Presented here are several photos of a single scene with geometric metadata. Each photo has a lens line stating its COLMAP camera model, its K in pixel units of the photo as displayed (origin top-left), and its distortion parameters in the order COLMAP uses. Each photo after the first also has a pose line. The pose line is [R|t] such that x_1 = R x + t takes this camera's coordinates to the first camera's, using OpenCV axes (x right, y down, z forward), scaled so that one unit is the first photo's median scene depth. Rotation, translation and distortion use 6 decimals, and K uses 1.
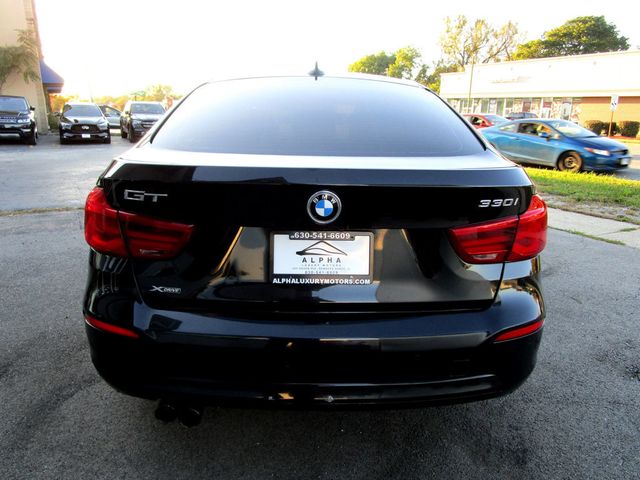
lens RADIAL K [[461.3, 0, 320.0], [0, 461.3, 240.0], [0, 0, 1]] dist [-0.053800, 0.042251]
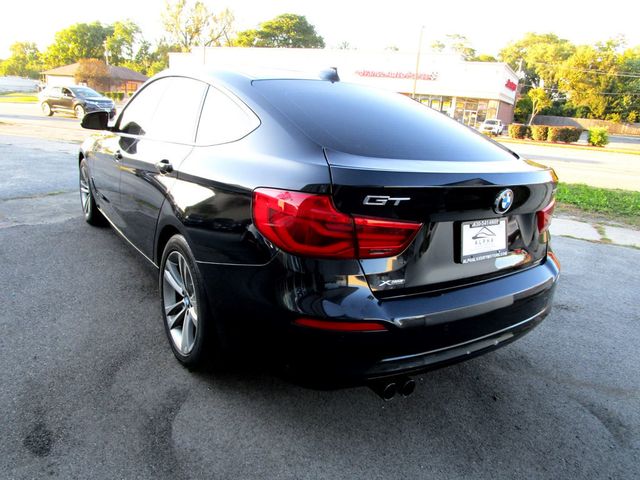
lens RADIAL K [[461.3, 0, 320.0], [0, 461.3, 240.0], [0, 0, 1]] dist [-0.053800, 0.042251]
pose [[0.841349, -0.104149, 0.530362, -0.013597], [0.083513, 0.994525, 0.062815, -0.001028], [-0.534001, -0.008557, 0.845441, 0.001705]]
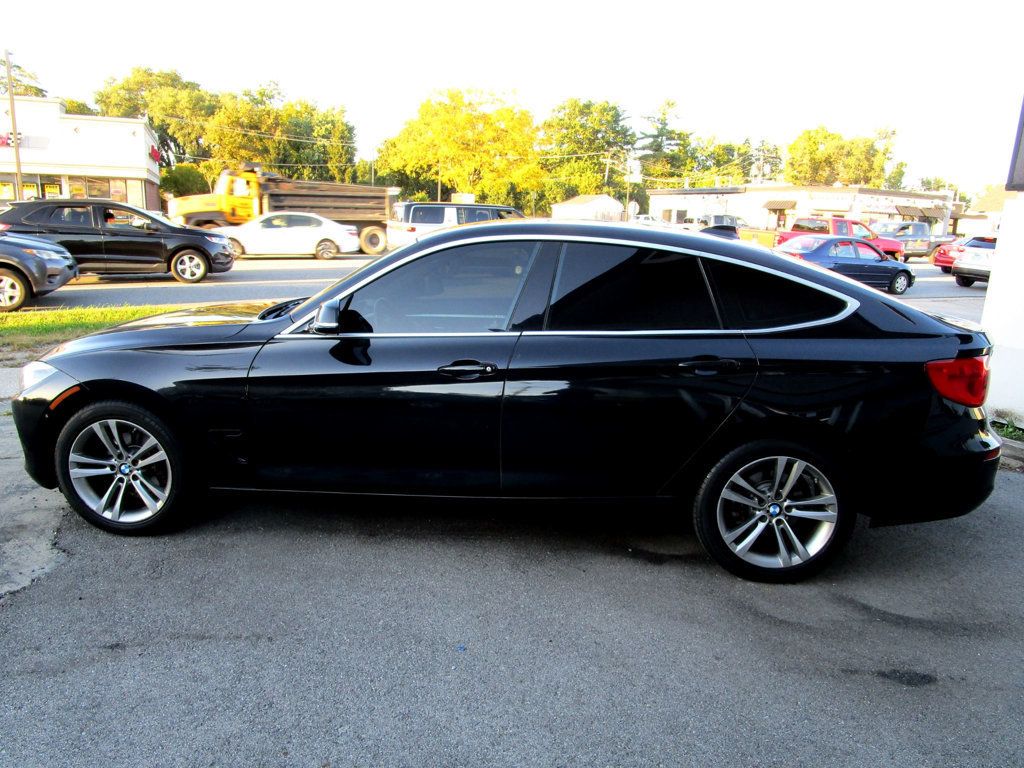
lens RADIAL K [[738.1, 0, 512.0], [0, 738.1, 384.0], [0, 0, 1]] dist [-0.053800, 0.042251]
pose [[0.129136, -0.225379, 0.965675, -0.371789], [0.238203, 0.952366, 0.190418, -0.145021], [-0.962592, 0.205436, 0.176671, 0.402576]]
